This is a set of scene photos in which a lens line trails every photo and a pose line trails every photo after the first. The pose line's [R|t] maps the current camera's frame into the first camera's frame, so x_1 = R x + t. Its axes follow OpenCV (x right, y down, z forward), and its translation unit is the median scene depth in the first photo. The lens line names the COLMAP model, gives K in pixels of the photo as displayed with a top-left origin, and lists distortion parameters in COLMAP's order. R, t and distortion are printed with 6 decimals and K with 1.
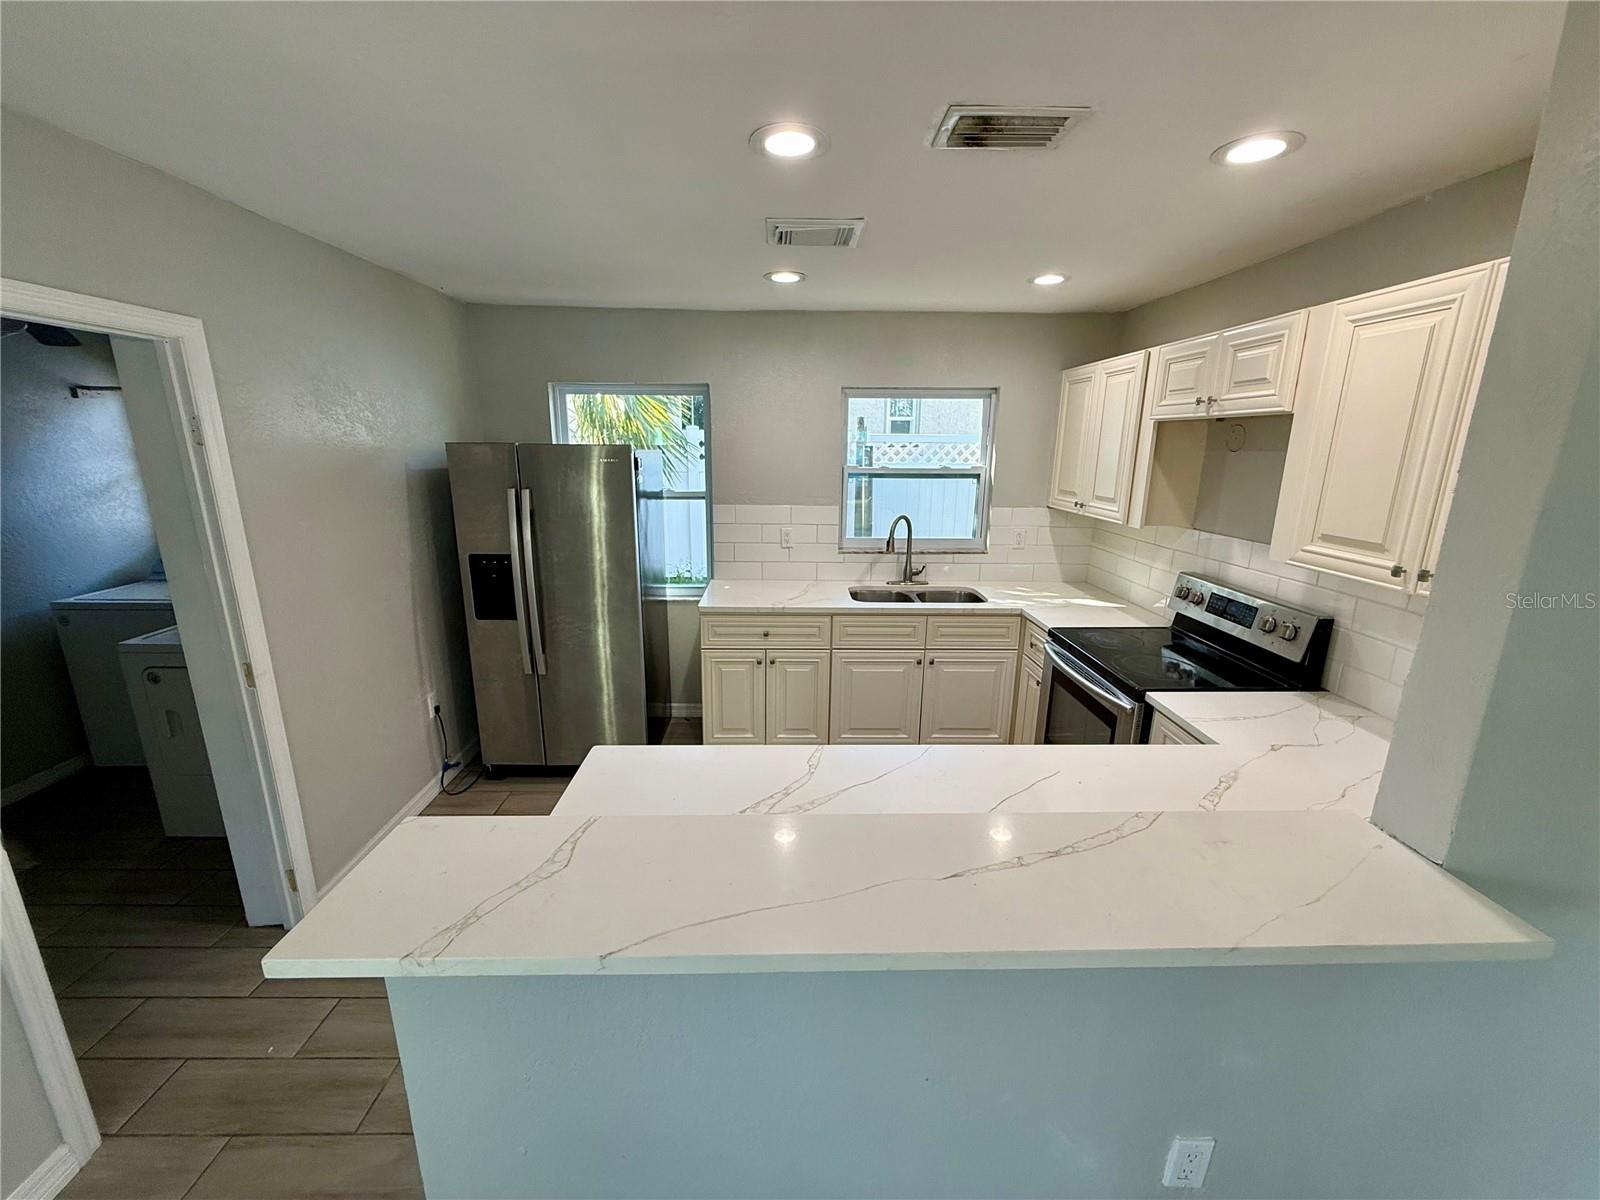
lens RADIAL K [[634.2, 0, 794.2], [0, 634.2, 596.7], [0, 0, 1]] dist [0.000010, 0.000522]
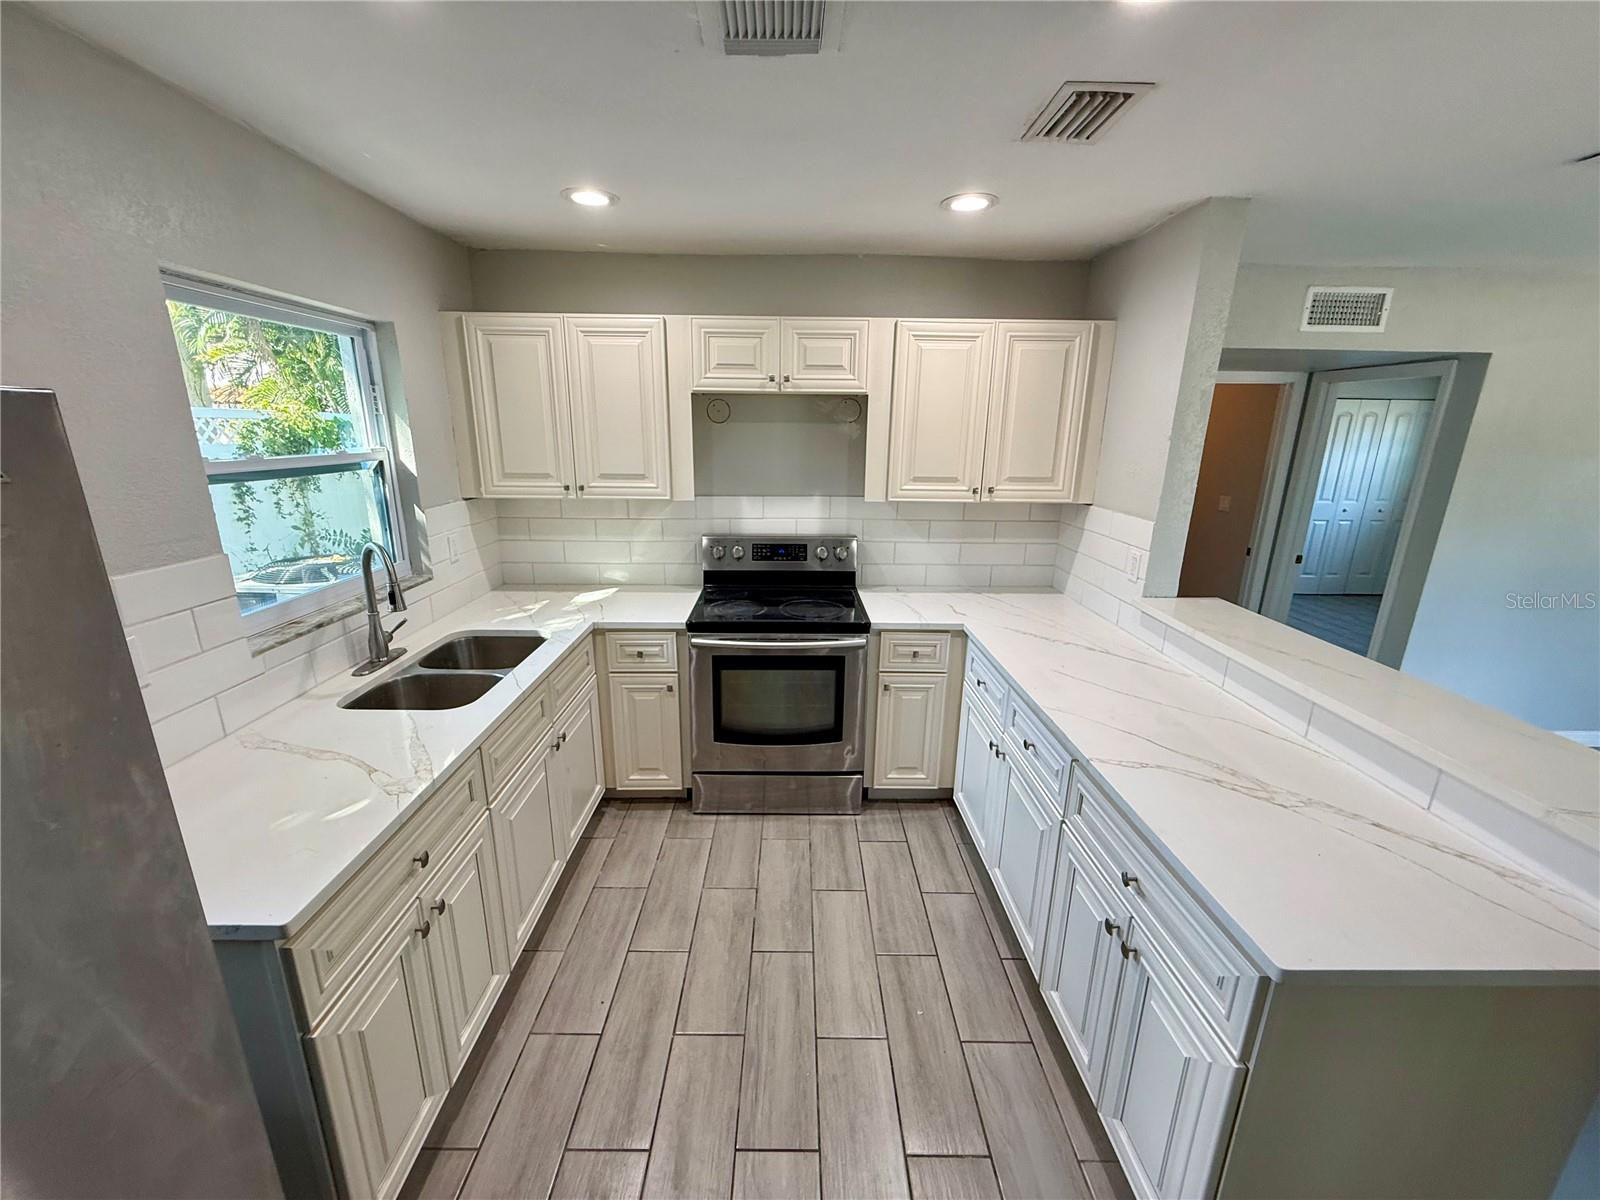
lens RADIAL K [[634.2, 0, 799.6], [0, 634.2, 606.6], [0, 0, 1]] dist [0.000010, 0.000522]
pose [[0.004182, -0.273600, 0.961835, -0.443258], [0.229918, 0.936338, 0.265348, -0.164495], [-0.973201, 0.220033, 0.066821, 0.744951]]
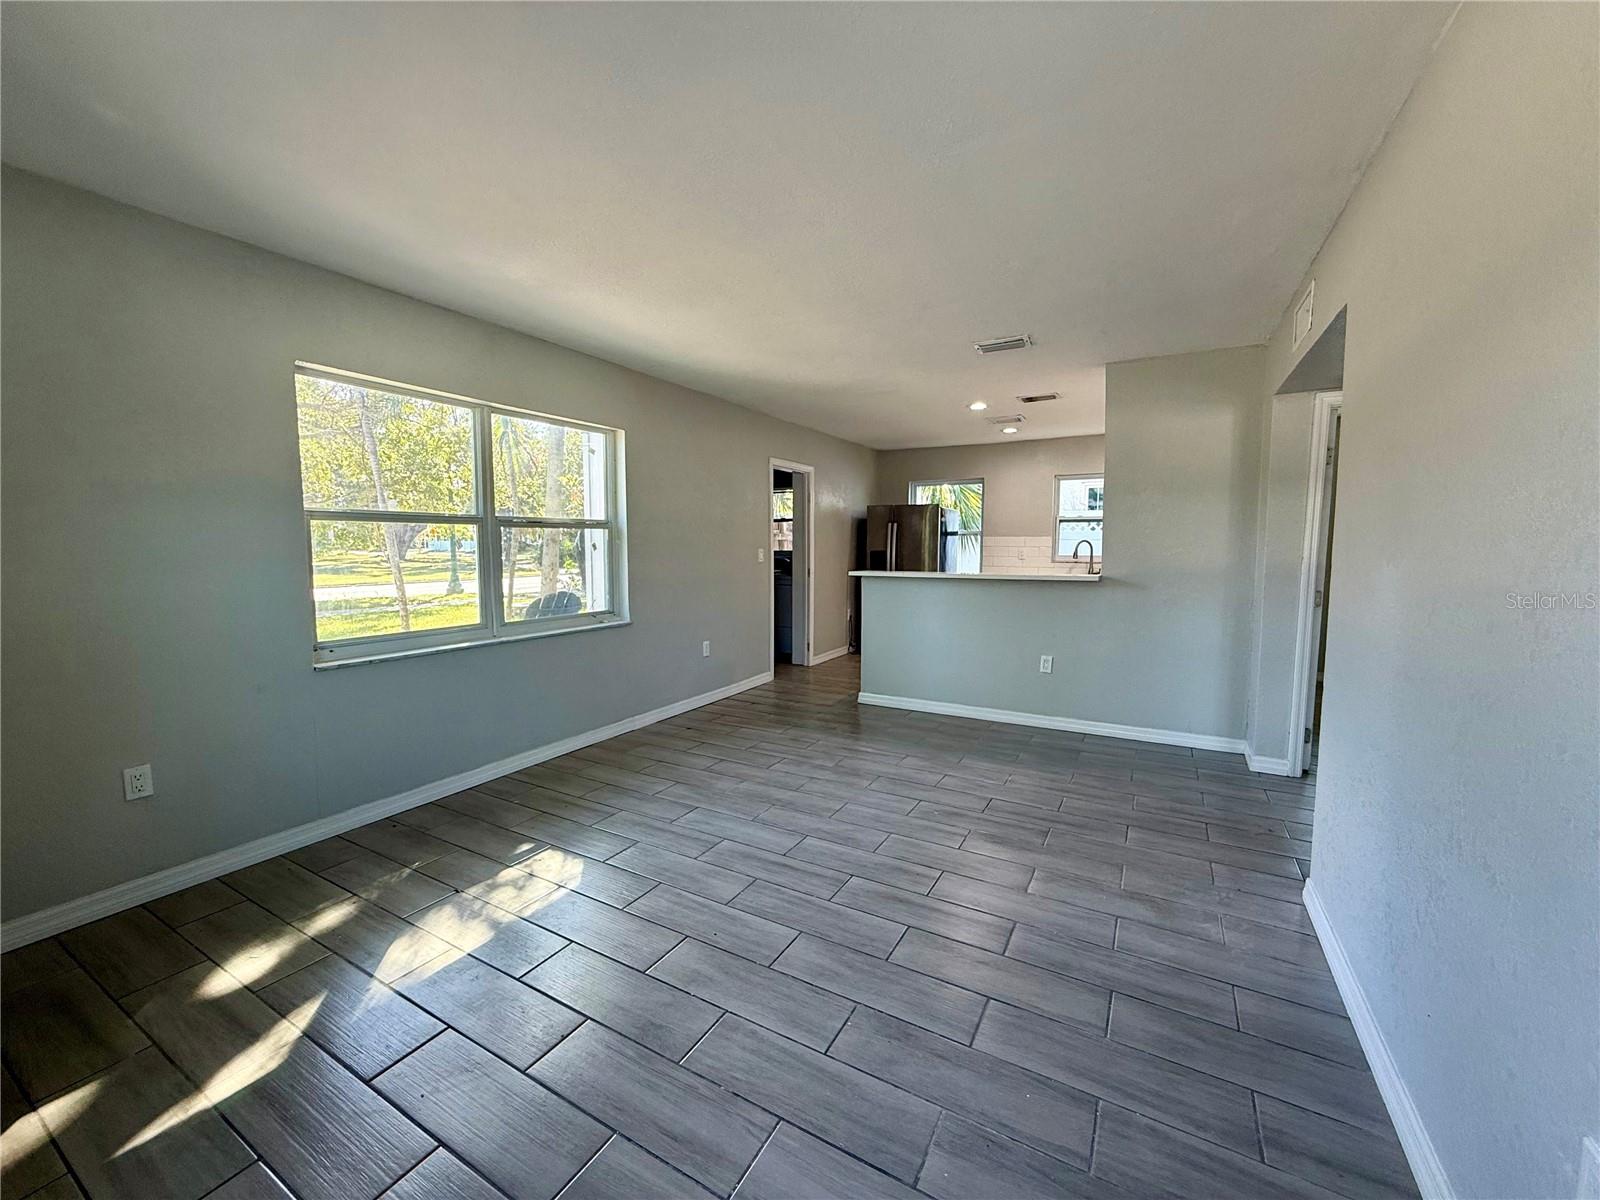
lens RADIAL K [[634.2, 0, 805.5], [0, 634.2, 596.6], [0, 0, 1]] dist [0.000010, 0.000522]
pose [[0.864023, 0.034722, -0.502253, 0.483810], [-0.115837, 0.984564, -0.131209, 0.444339], [0.489944, 0.171547, 0.854708, -1.140193]]
